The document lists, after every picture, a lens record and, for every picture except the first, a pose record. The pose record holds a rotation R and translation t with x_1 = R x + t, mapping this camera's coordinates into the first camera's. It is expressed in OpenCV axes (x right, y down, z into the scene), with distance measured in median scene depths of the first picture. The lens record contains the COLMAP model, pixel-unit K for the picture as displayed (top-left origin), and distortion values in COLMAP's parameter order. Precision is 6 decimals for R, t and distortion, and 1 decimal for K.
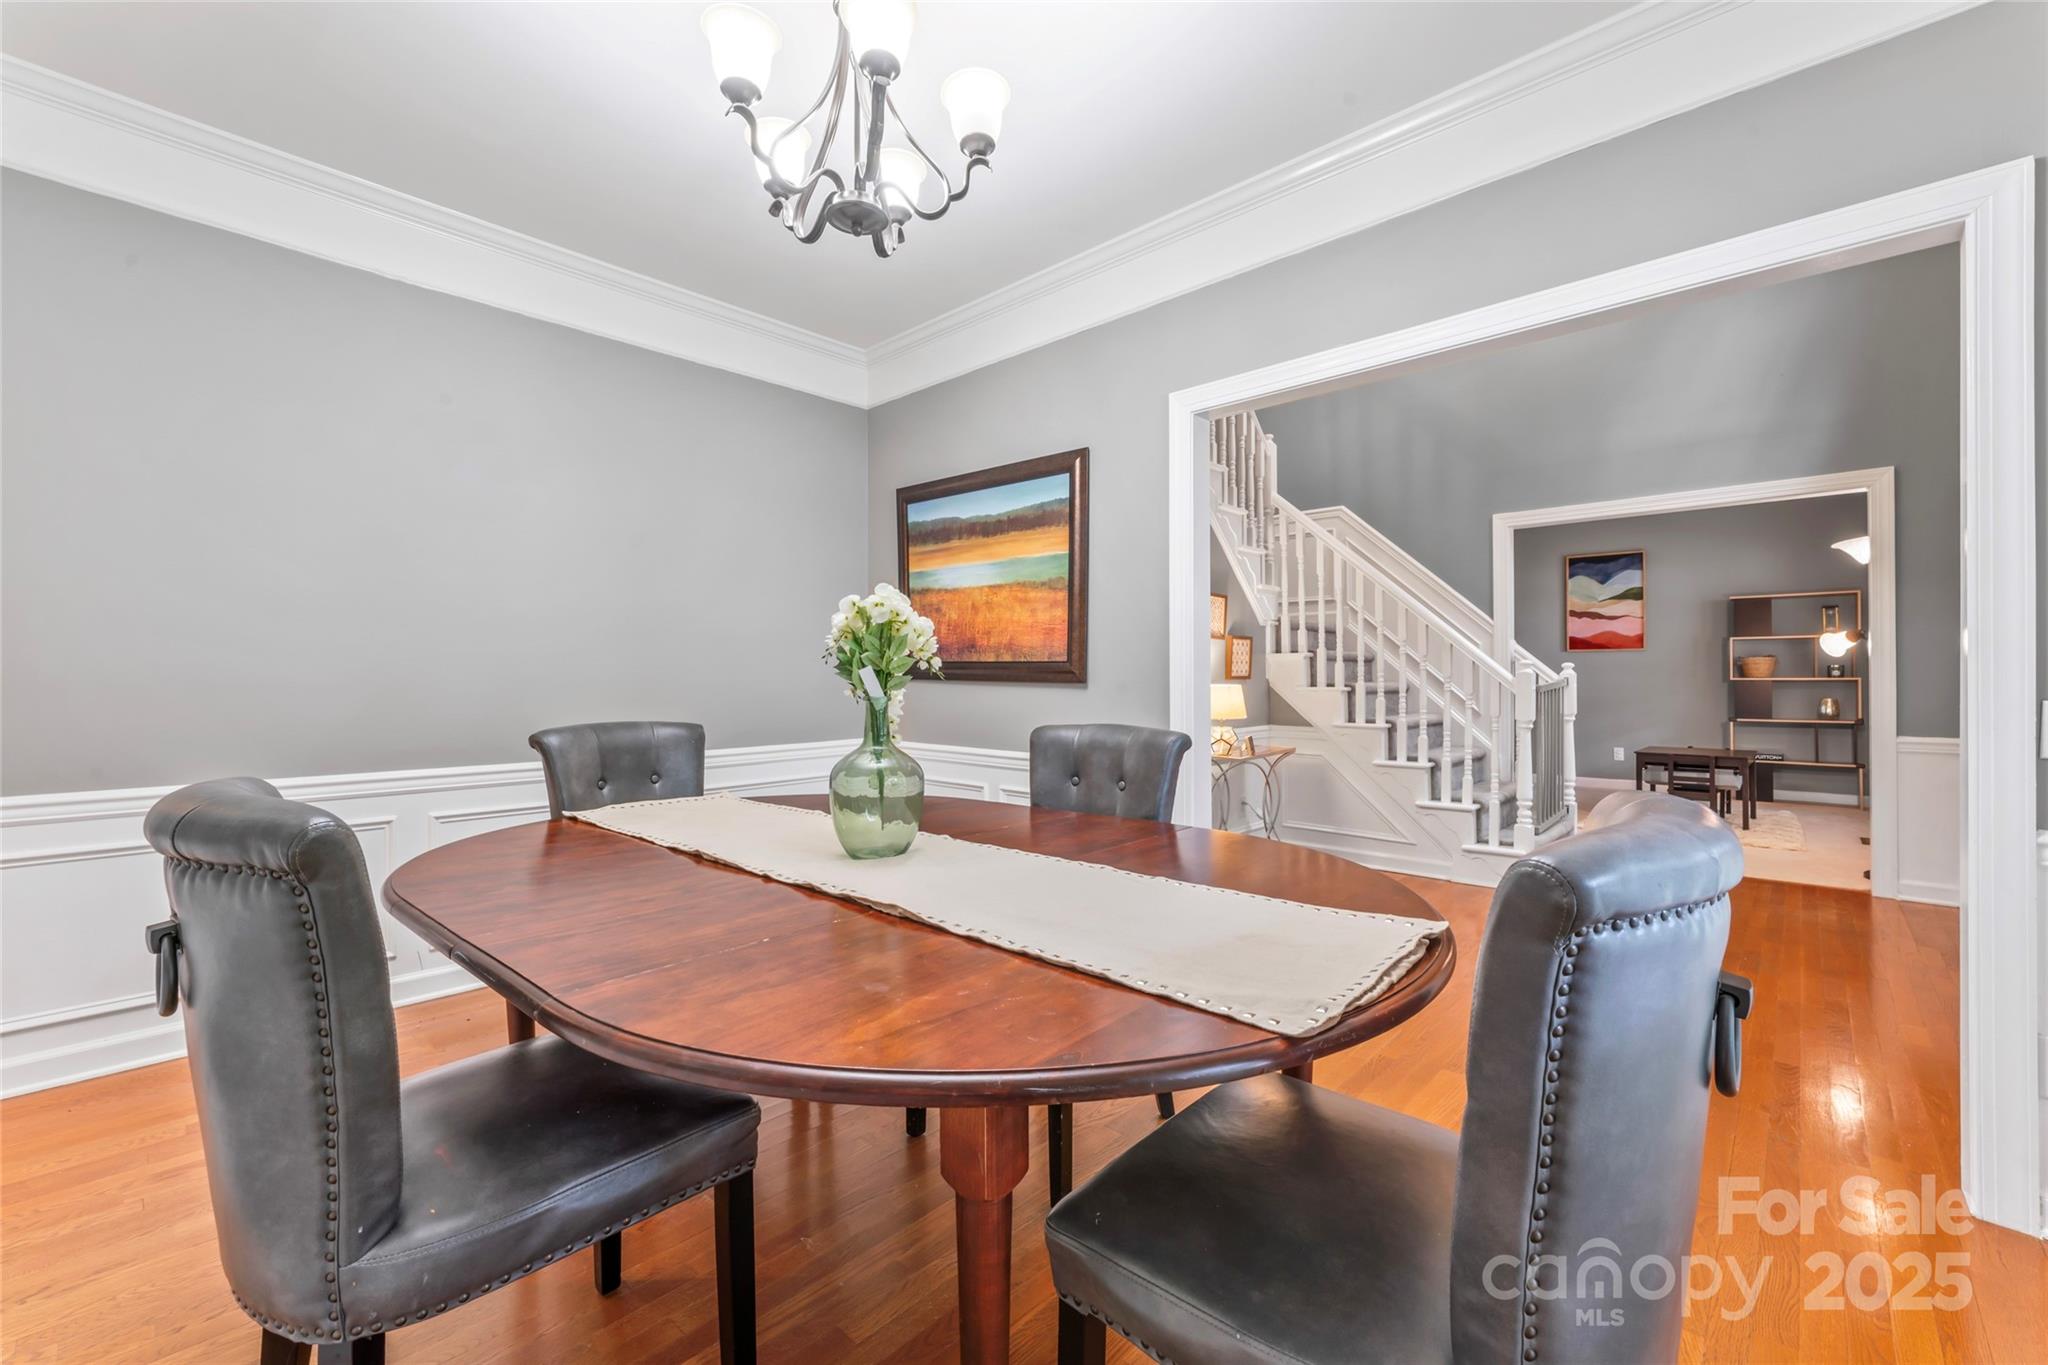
lens RADIAL K [[838.4, 0, 1020.6], [0, 838.4, 674.3], [0, 0, 1]] dist [-0.014809, -0.000397]
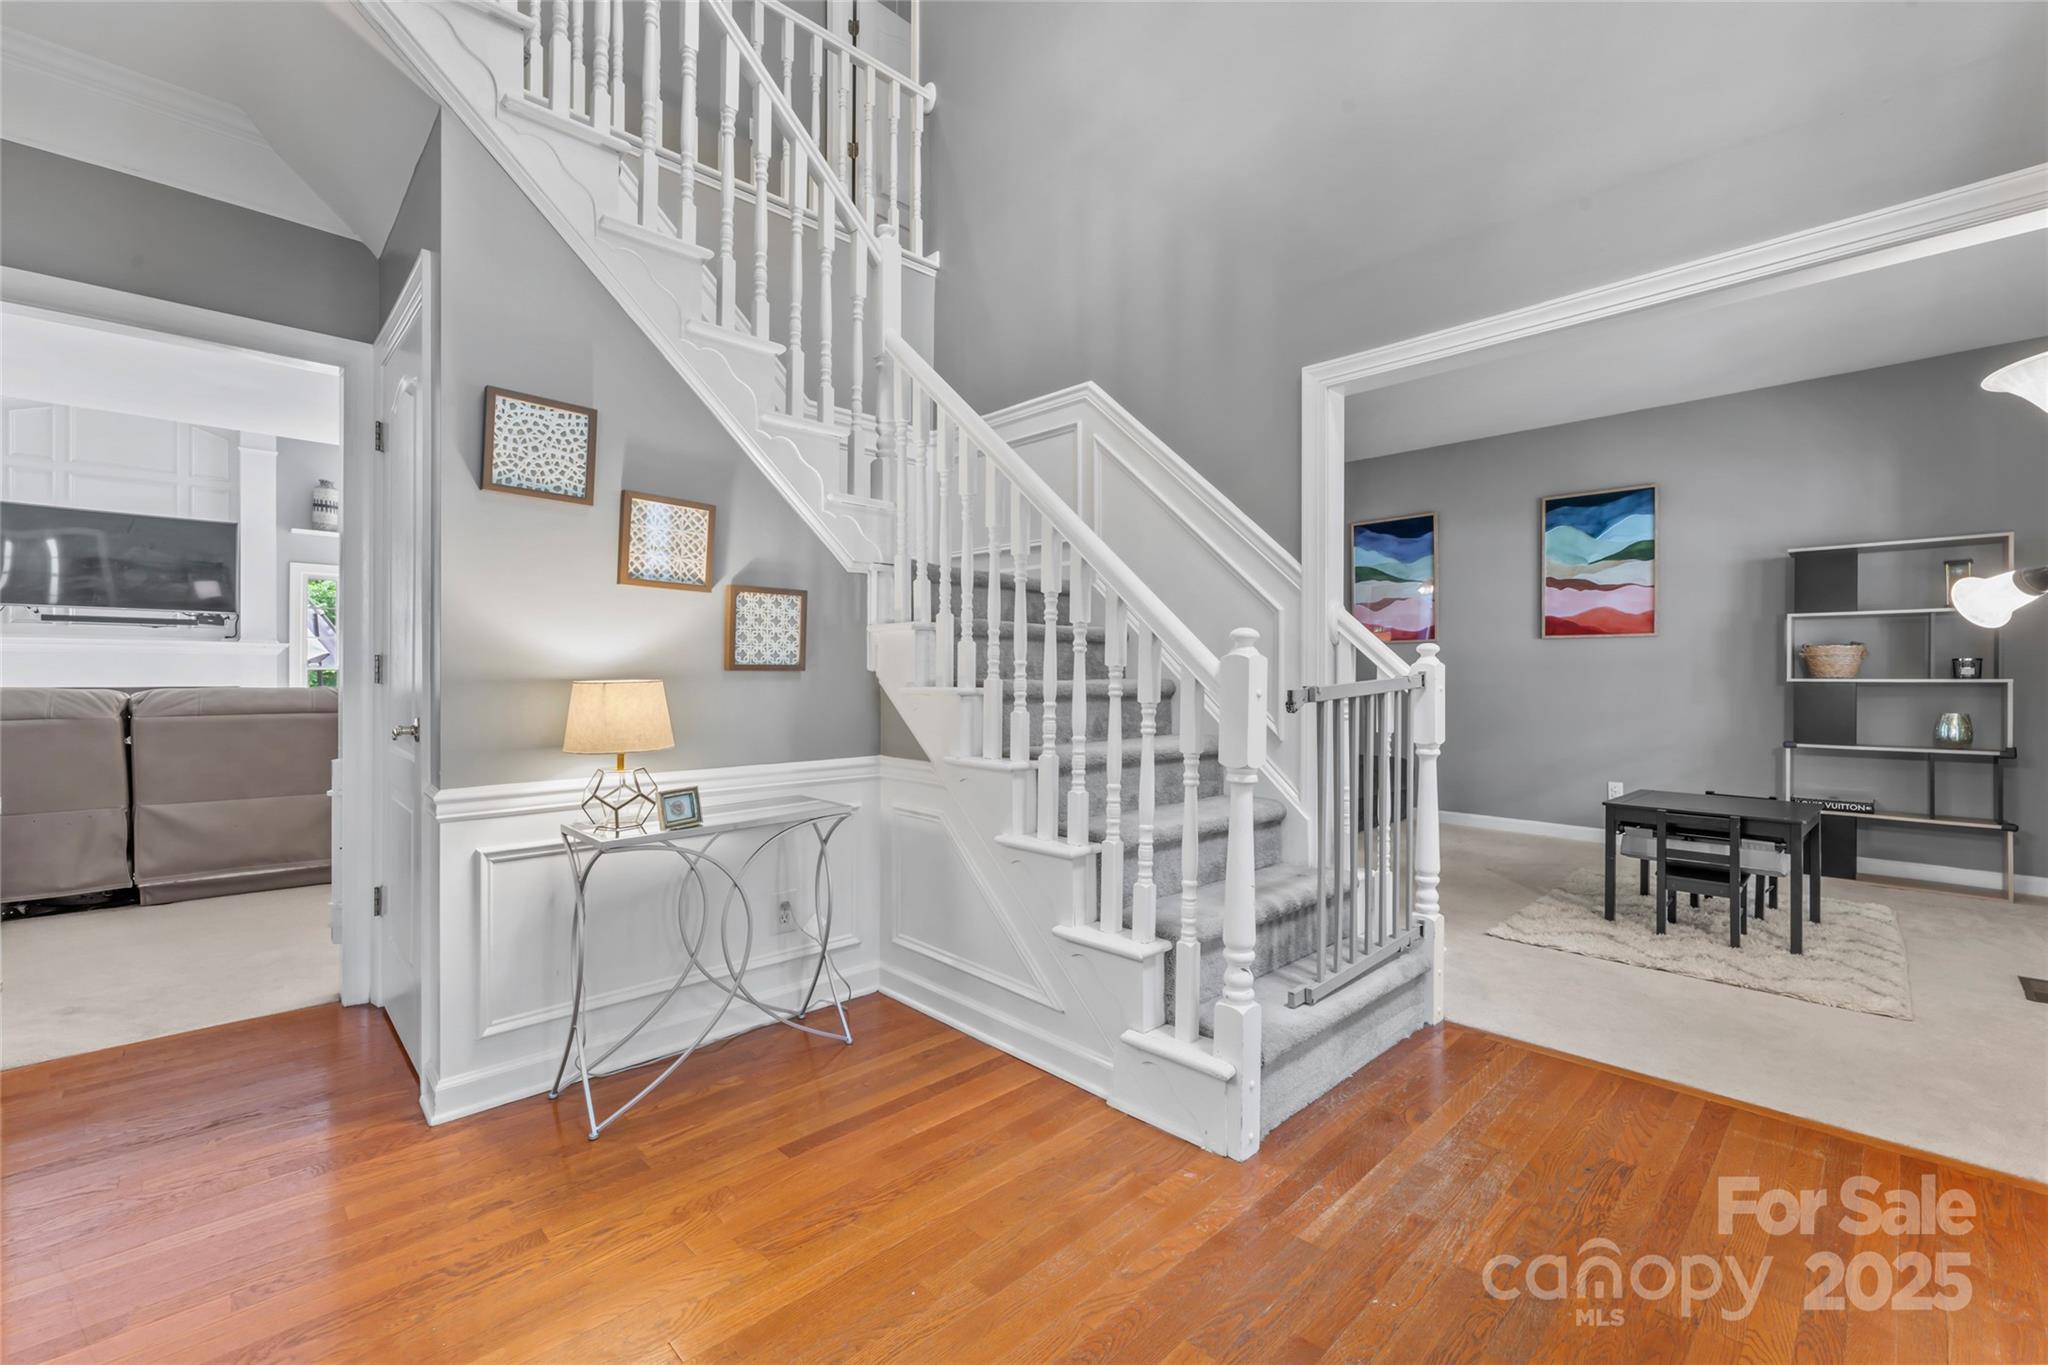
lens RADIAL K [[868.2, 0, 1026.5], [0, 868.2, 680.7], [0, 0, 1]] dist [-0.000814, -0.000430]
pose [[0.999317, 0.006904, -0.036291, 0.309427], [-0.006565, 0.999934, 0.009464, 0.003990], [0.036354, -0.009219, 0.999296, 0.327574]]
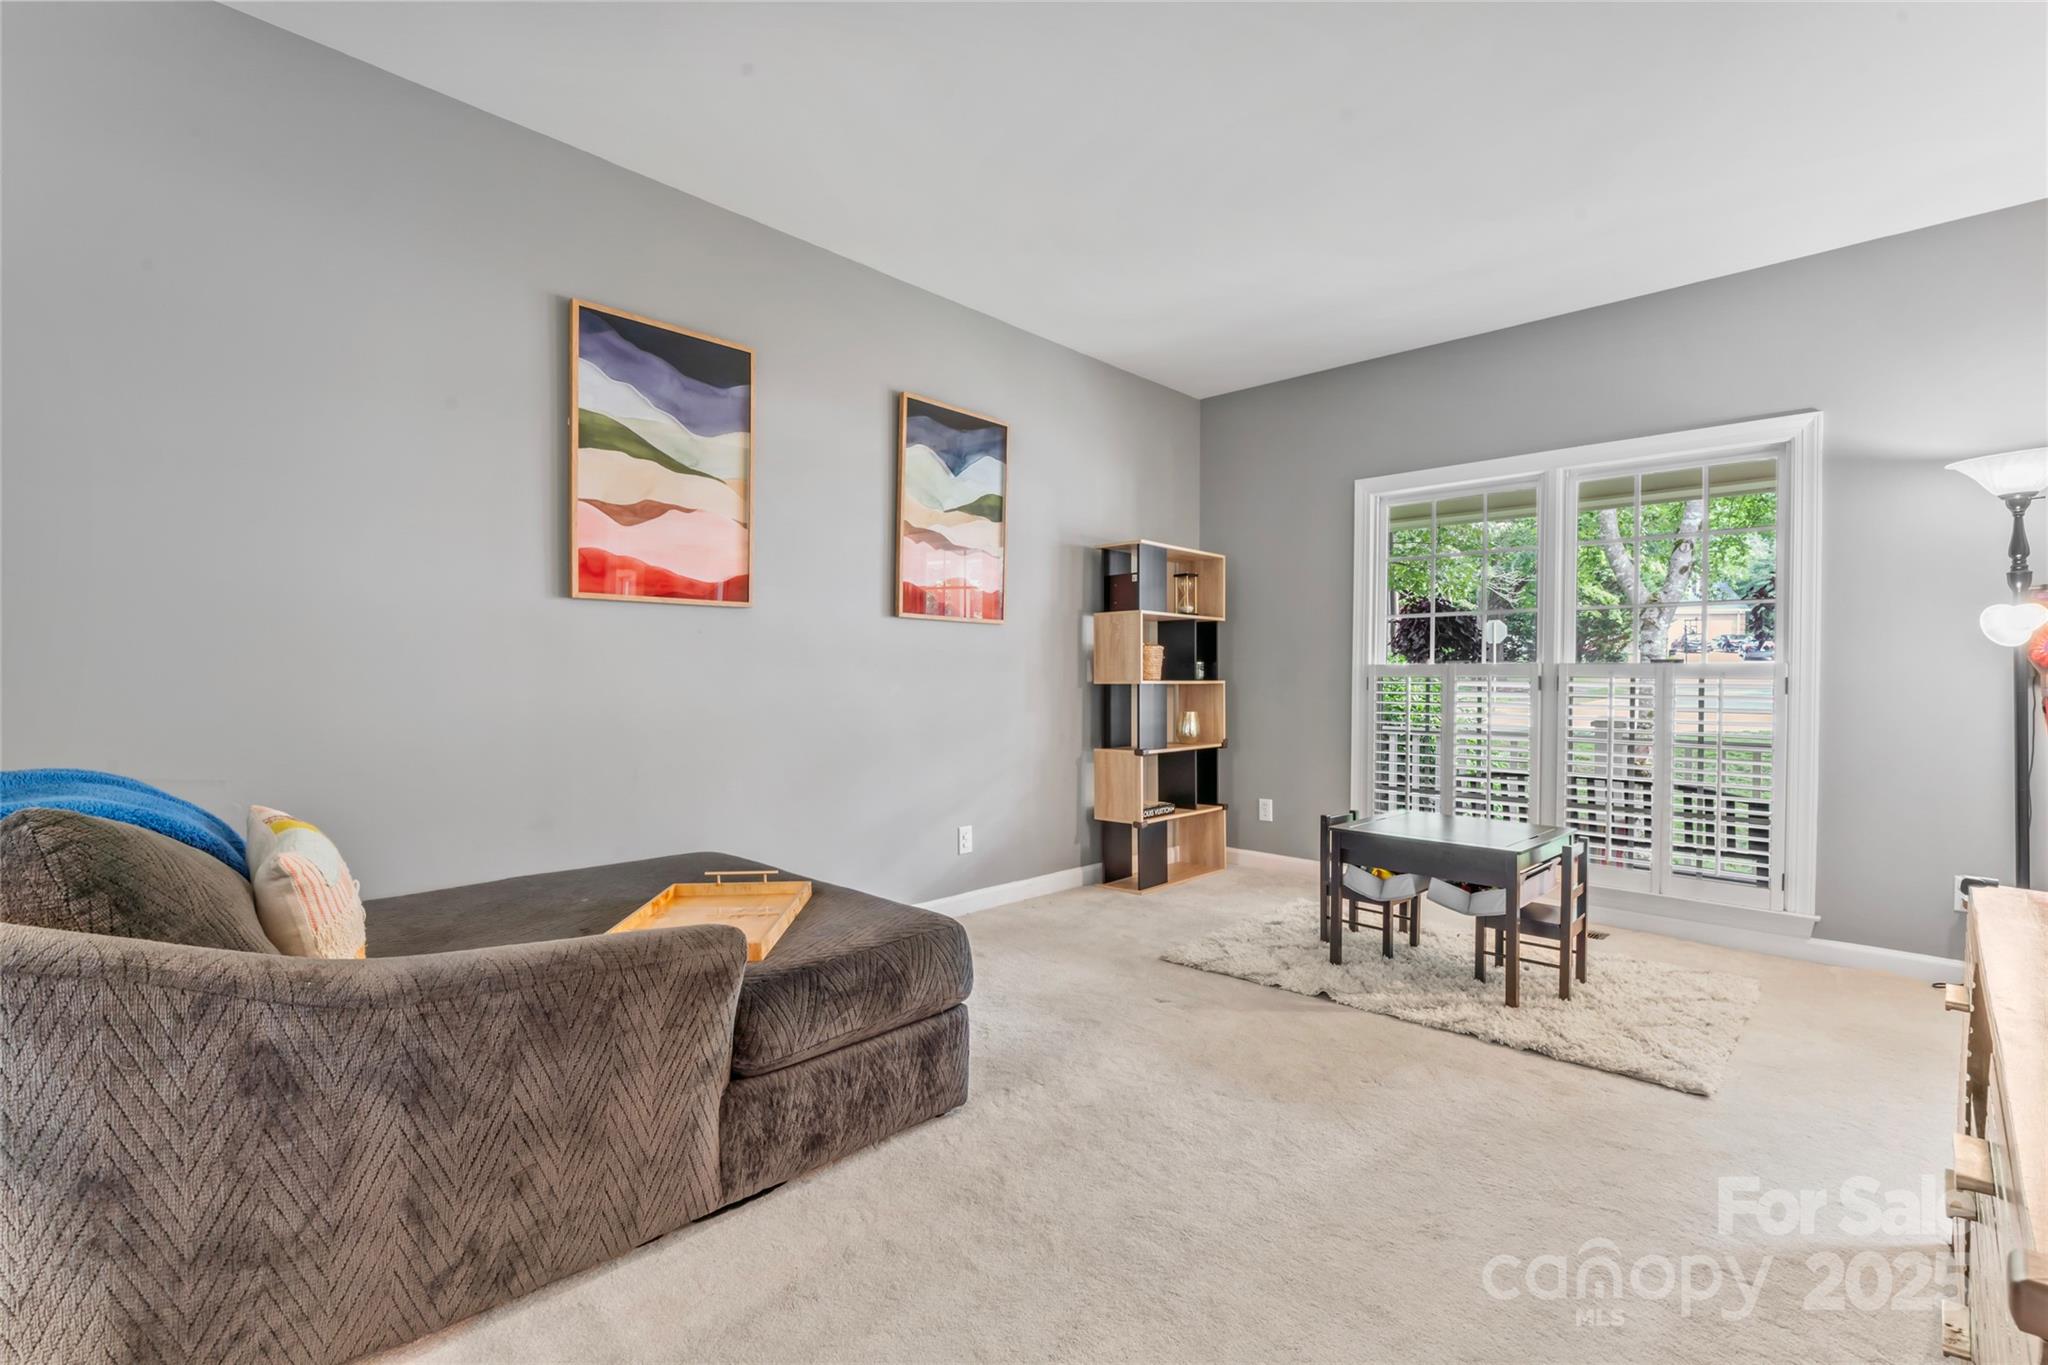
lens RADIAL K [[928.4, 0, 1027.2], [0, 928.4, 685.1], [0, 0, 1]] dist [-0.005226, 0.001740]
pose [[-0.009416, -0.005274, 0.999942, 0.212992], [-0.015930, 0.999860, 0.005123, 0.005722], [-0.999829, -0.015881, -0.009499, 1.107106]]
